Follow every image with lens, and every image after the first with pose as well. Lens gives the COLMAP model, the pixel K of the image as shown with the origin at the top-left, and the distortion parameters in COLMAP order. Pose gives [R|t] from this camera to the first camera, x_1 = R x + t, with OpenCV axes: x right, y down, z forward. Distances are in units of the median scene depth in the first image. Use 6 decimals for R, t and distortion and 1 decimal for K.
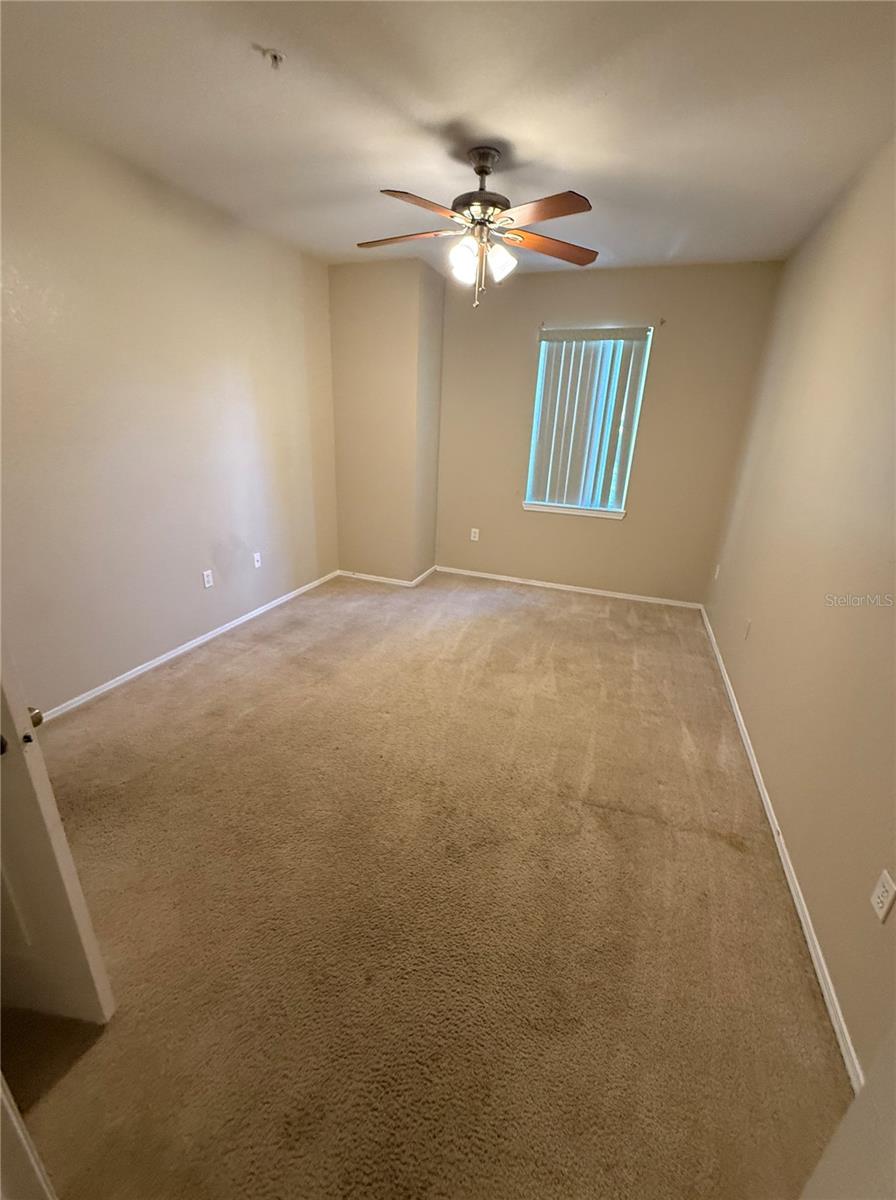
lens RADIAL K [[485.7, 0, 446.6], [0, 485.7, 600.6], [0, 0, 1]] dist [-0.001698, 0.000359]
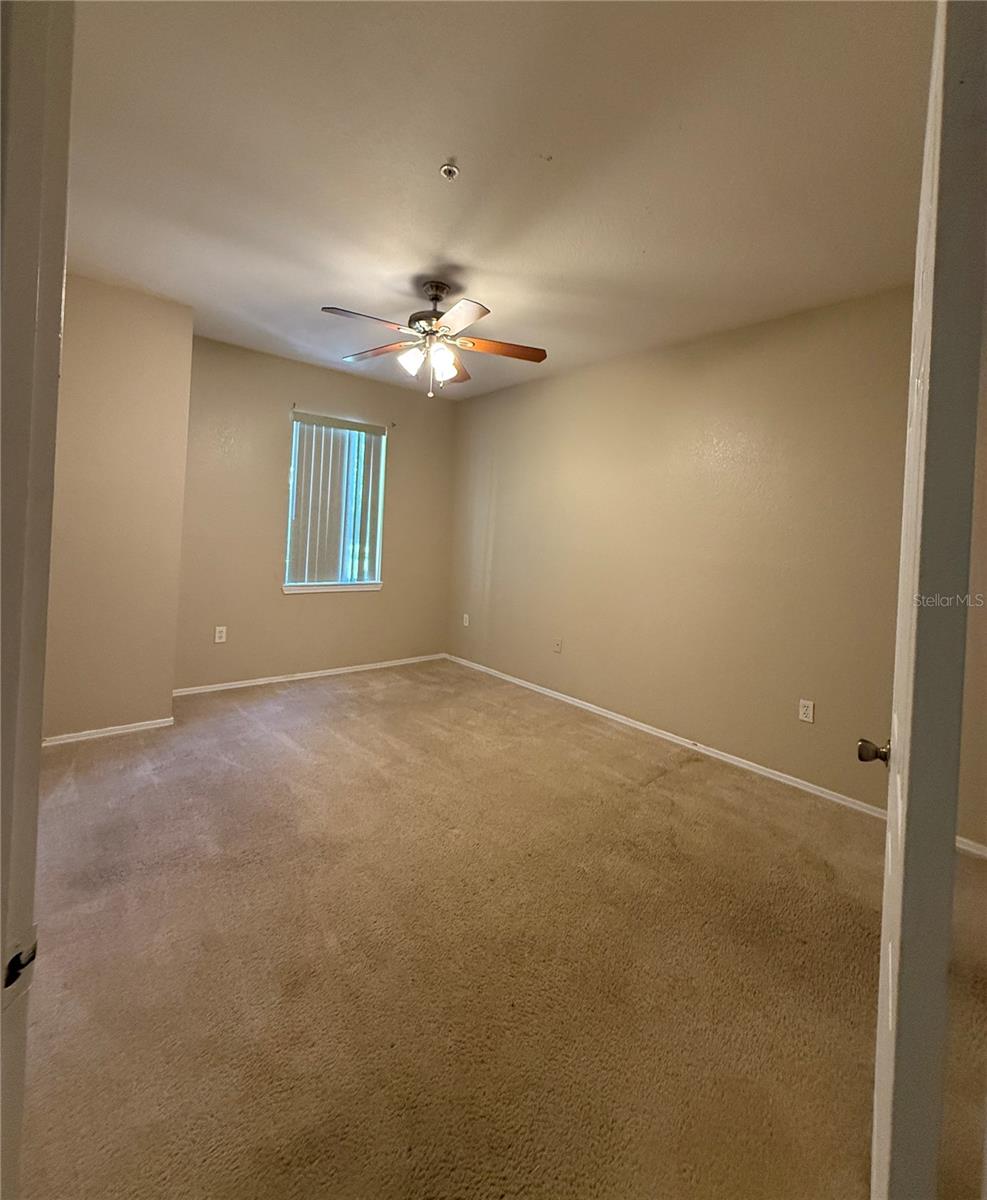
lens RADIAL K [[538.0, 0, 473.7], [0, 538.0, 539.4], [0, 0, 1]] dist [-0.002436, -0.000878]
pose [[0.492668, -0.027214, 0.869792, -0.609950], [0.281170, 0.950879, -0.129509, -0.070779], [-0.823542, 0.308364, 0.476119, 0.277953]]
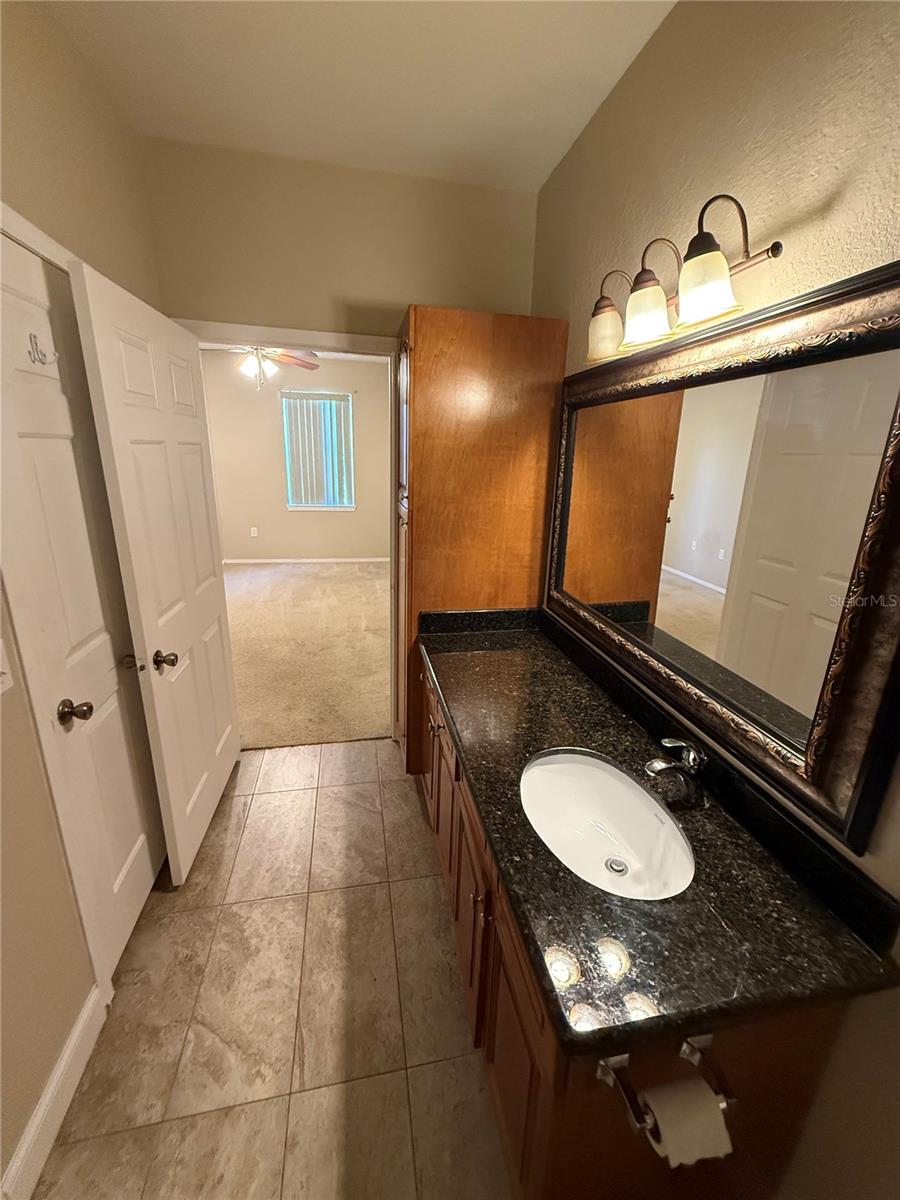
lens RADIAL K [[485.7, 0, 443.1], [0, 485.7, 601.5], [0, 0, 1]] dist [-0.001698, 0.000359]
pose [[0.857488, -0.163725, 0.487758, -0.234223], [0.185359, 0.982663, 0.003983, 0.190416], [-0.479954, 0.086995, 0.872970, -0.547460]]
